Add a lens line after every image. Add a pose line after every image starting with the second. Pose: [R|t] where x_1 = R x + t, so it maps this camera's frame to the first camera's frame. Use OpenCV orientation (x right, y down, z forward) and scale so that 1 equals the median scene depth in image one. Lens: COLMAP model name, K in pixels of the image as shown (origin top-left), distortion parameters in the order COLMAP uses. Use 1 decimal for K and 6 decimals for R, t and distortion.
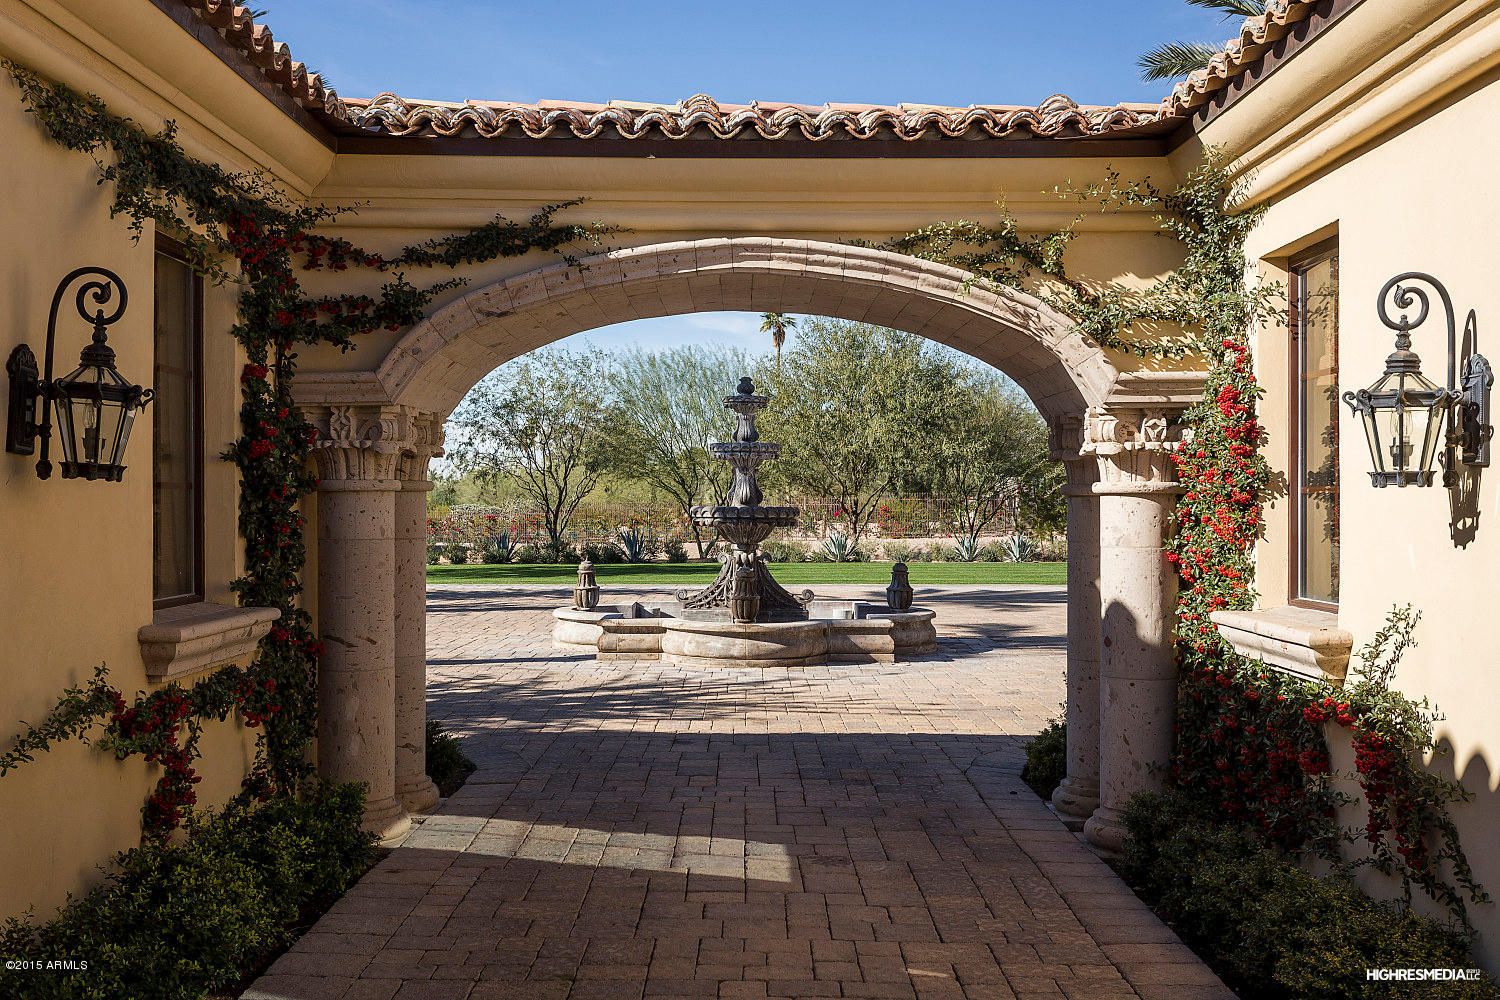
lens RADIAL K [[1536.2, 0, 750.0], [0, 1536.2, 500.0], [0, 0, 1]] dist [-0.007117, -0.002620]
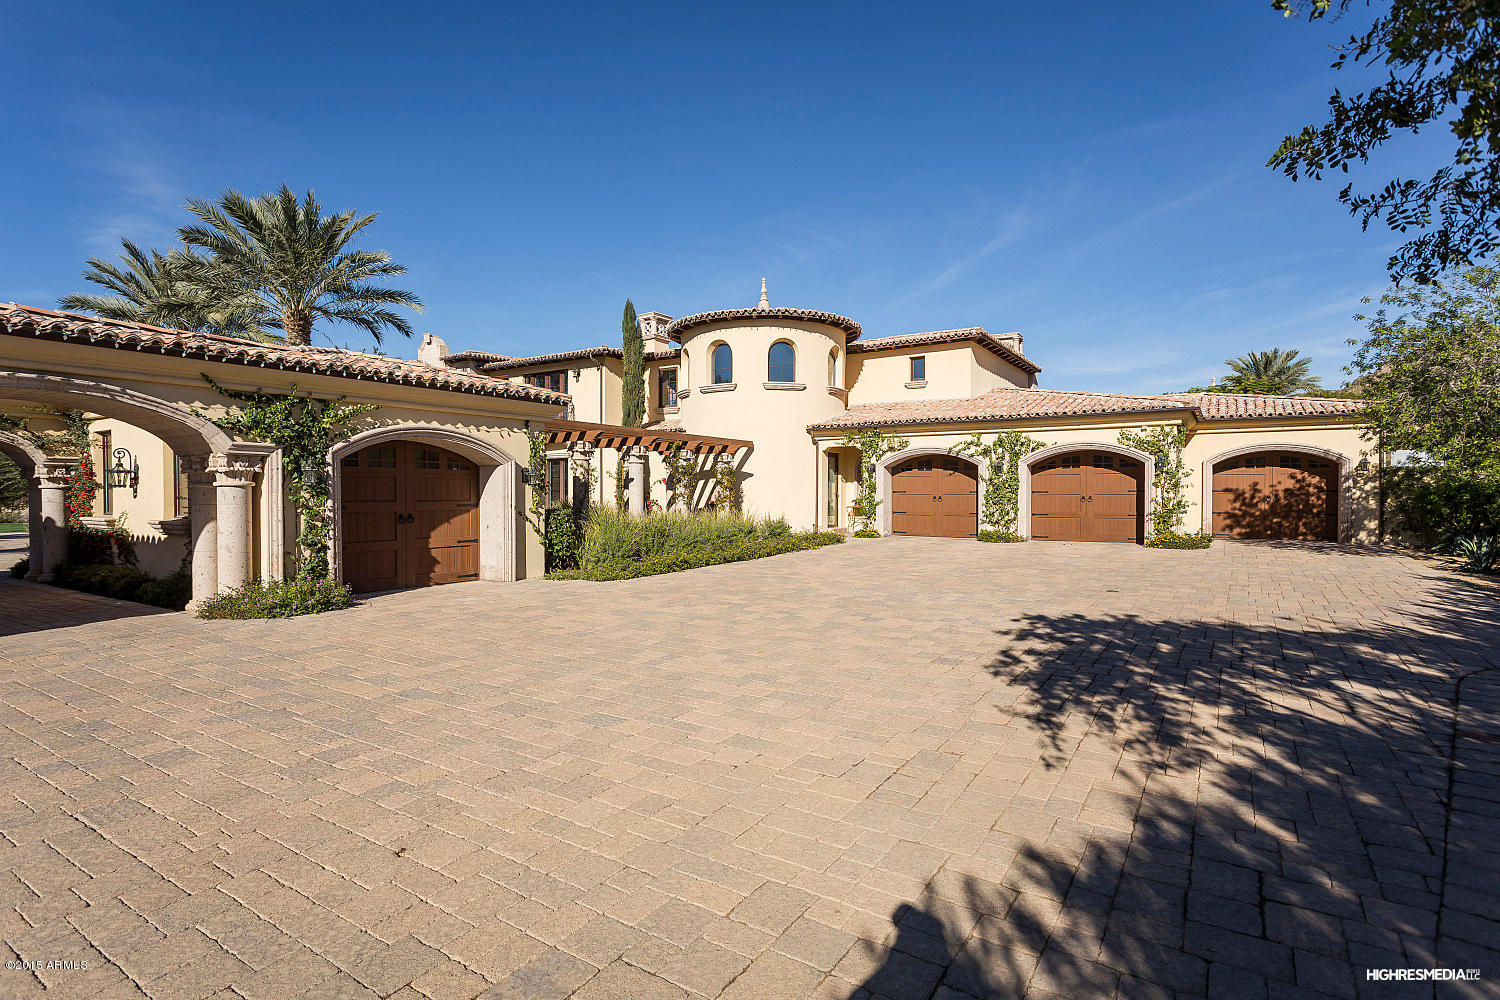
lens RADIAL K [[724.7, 0, 750.0], [0, 724.7, 500.0], [0, 0, 1]] dist [0.001090, 0.000269]
pose [[0.536281, -0.016378, 0.843881, -0.353785], [0.002511, 0.999838, 0.017809, -0.003129], [-0.844036, -0.007432, 0.536235, -1.466976]]
